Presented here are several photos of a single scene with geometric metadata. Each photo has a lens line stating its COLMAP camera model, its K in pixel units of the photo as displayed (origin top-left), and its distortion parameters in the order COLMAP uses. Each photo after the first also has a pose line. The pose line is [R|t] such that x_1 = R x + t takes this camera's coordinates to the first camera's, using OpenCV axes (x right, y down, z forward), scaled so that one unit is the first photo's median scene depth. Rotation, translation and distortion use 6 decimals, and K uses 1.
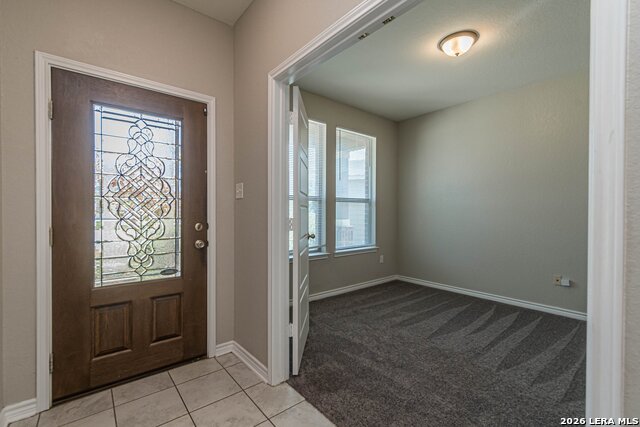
lens RADIAL K [[281.6, 0, 318.4], [0, 281.6, 213.6], [0, 0, 1]] dist [-0.002601, -0.000336]
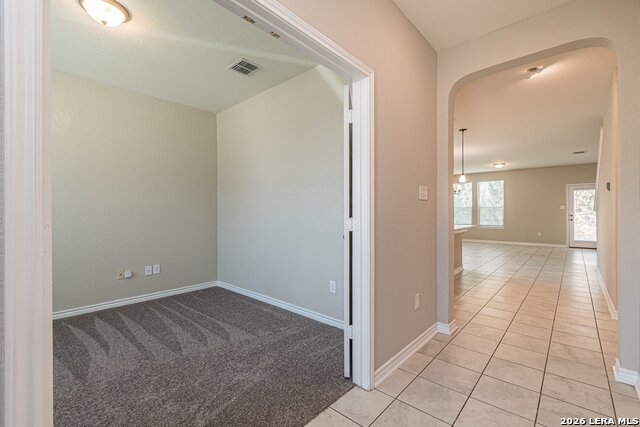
lens RADIAL K [[281.6, 0, 318.4], [0, 281.6, 213.6], [0, 0, 1]] dist [-0.002601, -0.000336]
pose [[-0.142727, -0.010629, 0.989705, -0.408522], [0.004680, 0.999924, 0.011414, -0.007763], [-0.989751, 0.006261, -0.142666, 0.479415]]
